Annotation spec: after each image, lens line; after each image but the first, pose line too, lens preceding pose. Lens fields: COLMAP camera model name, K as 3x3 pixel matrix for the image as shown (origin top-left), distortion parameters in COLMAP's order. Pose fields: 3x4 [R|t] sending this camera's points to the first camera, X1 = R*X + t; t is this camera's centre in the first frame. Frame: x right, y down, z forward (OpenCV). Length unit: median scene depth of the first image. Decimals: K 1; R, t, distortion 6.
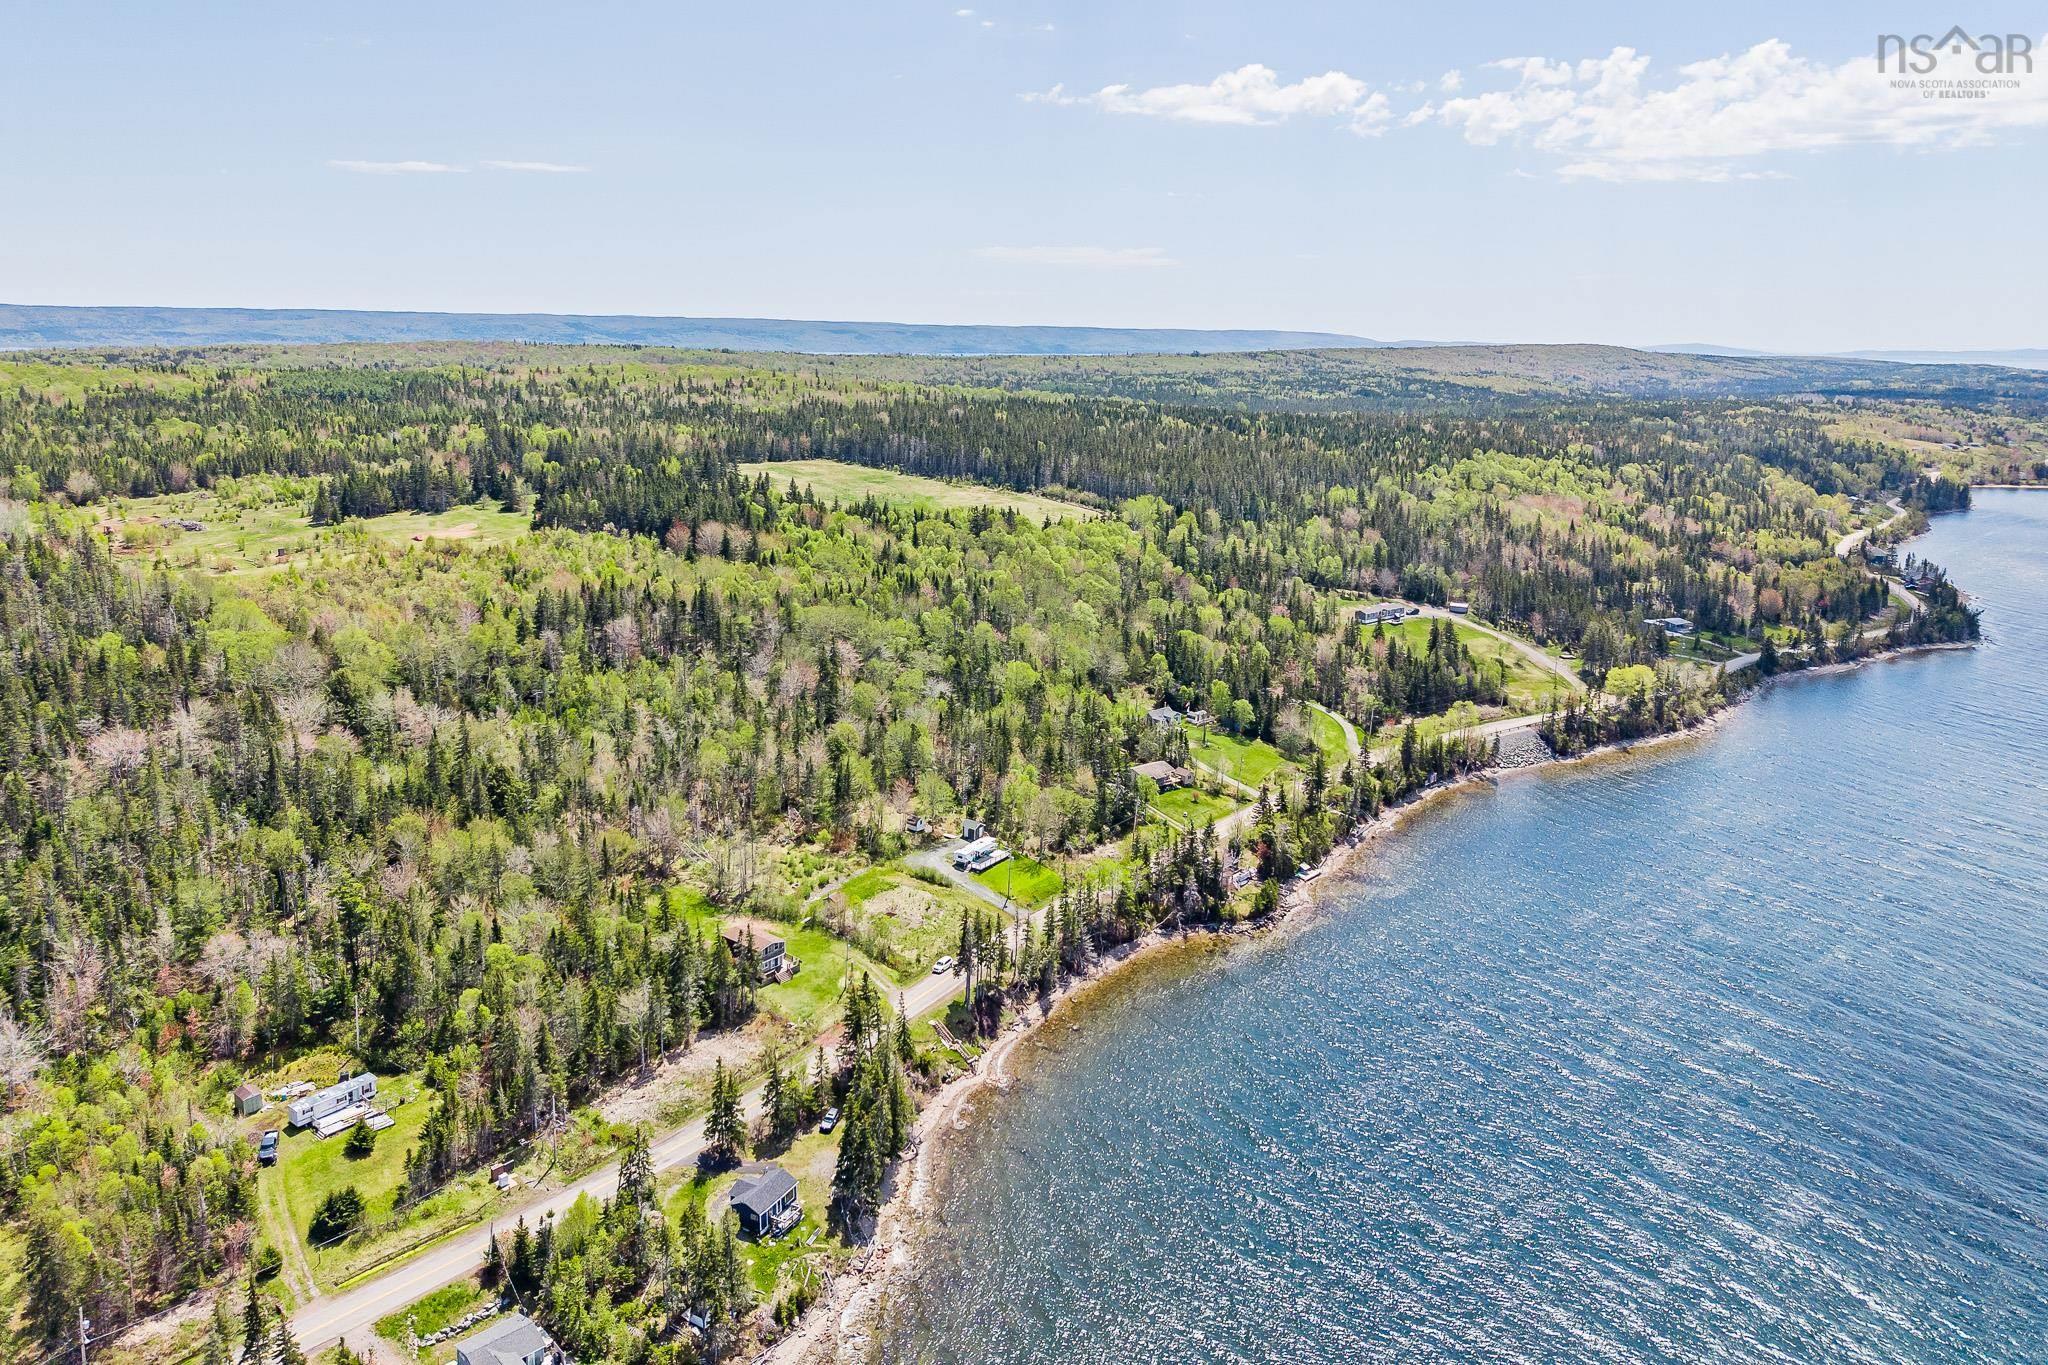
lens RADIAL K [[1400.6, 0, 992.1], [0, 1400.6, 470.4], [0, 0, 1]] dist [0.051709, -0.069234]
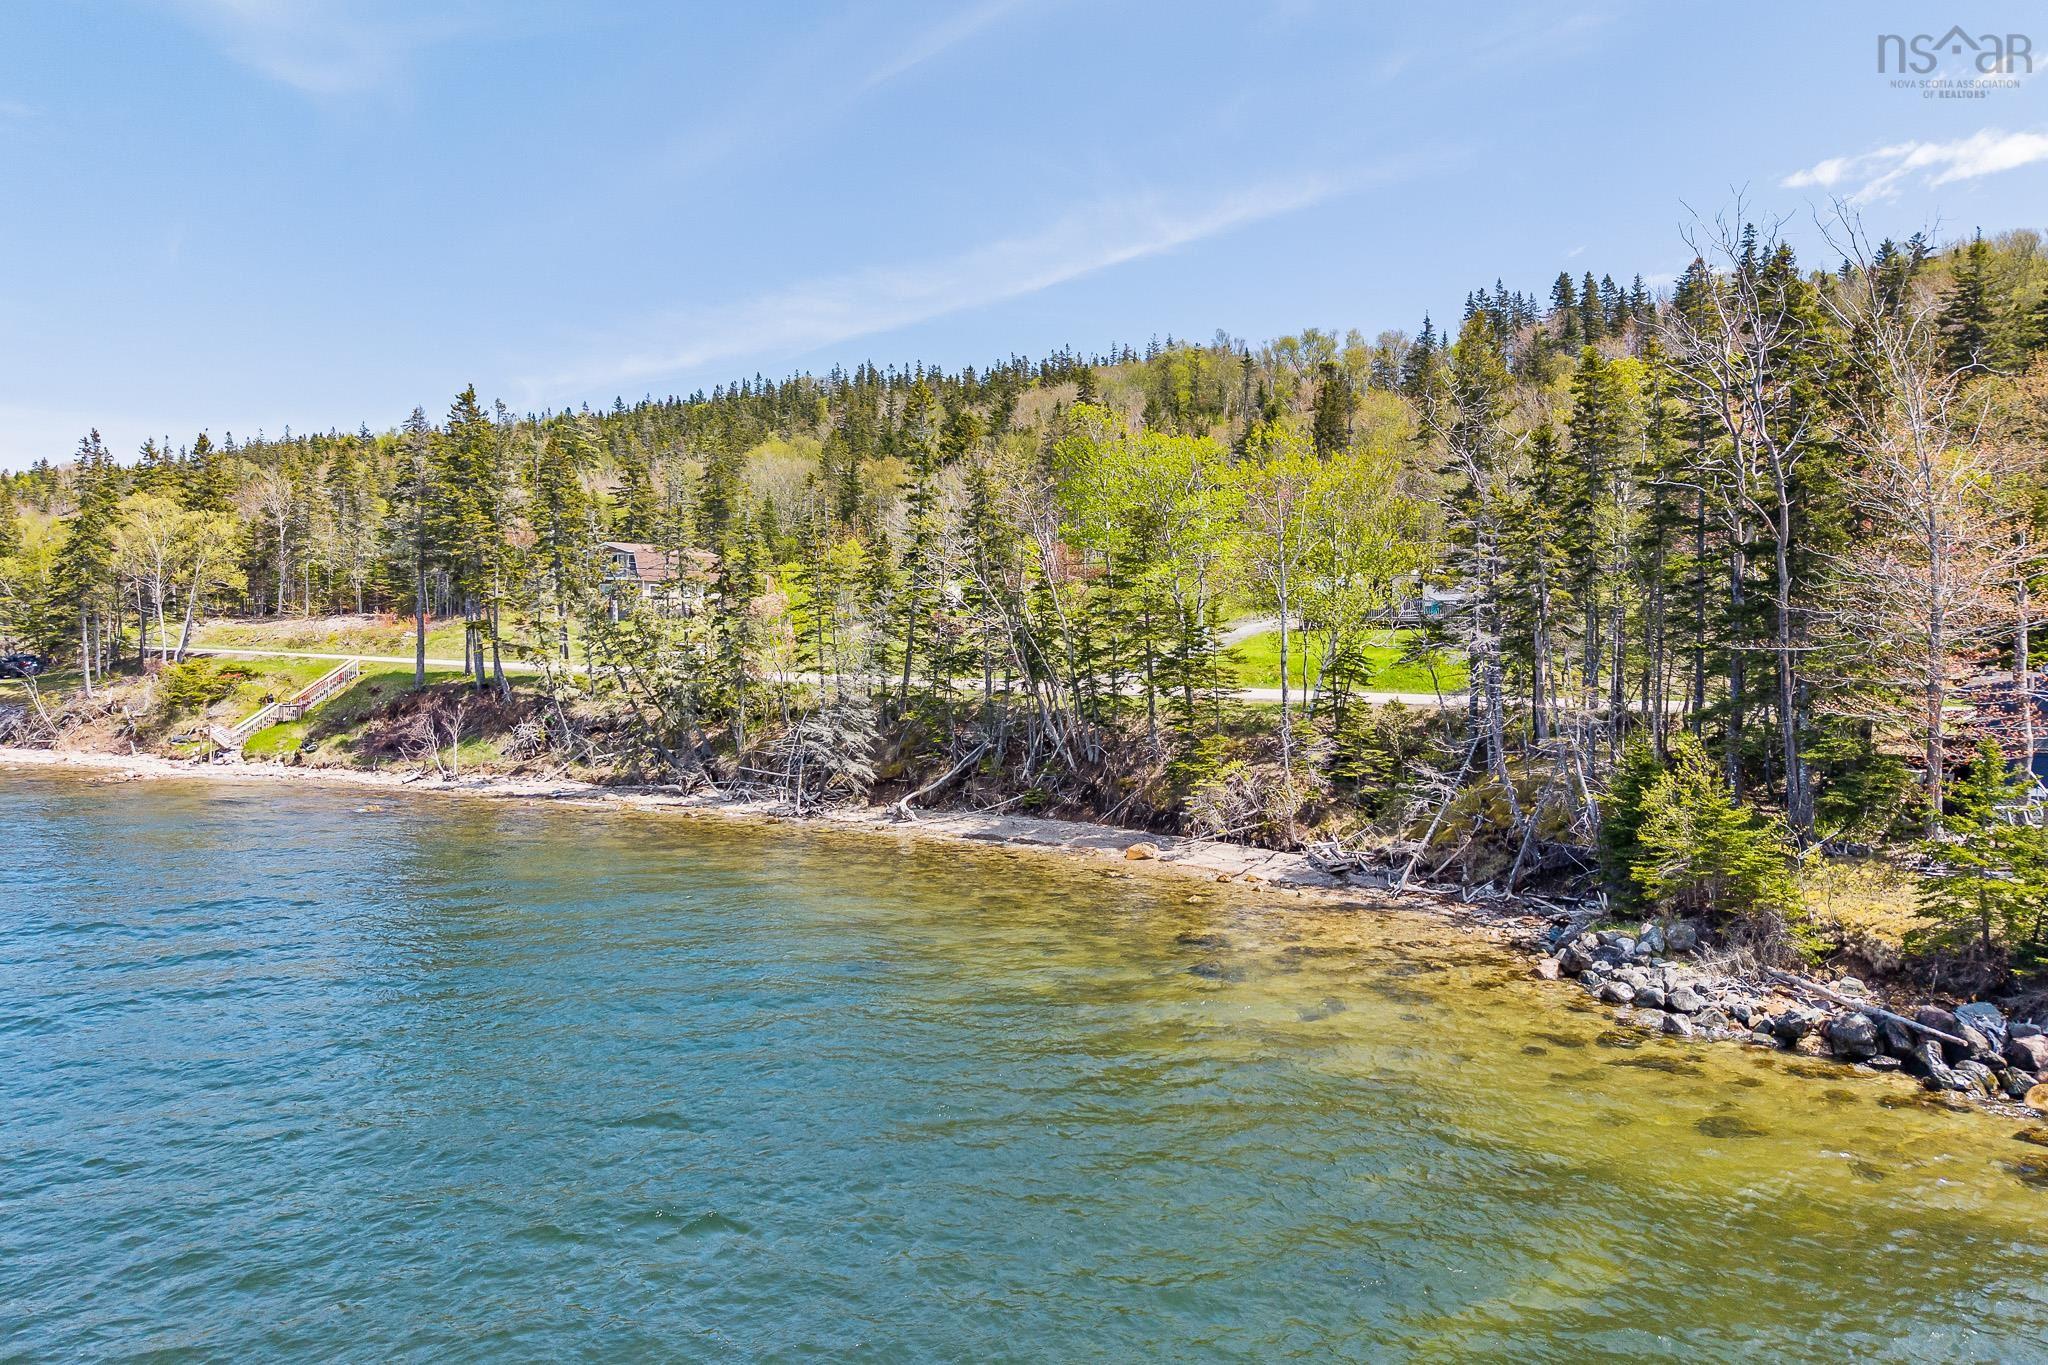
lens RADIAL K [[1375.0, 0, 1029.4], [0, 1375.0, 679.9], [0, 0, 1]] dist [0.089262, -0.144432]
pose [[0.094866, 0.020056, -0.995288, 0.263290], [-0.107550, 0.994152, 0.009782, 0.291499], [0.989663, 0.106115, 0.096469, 0.892865]]
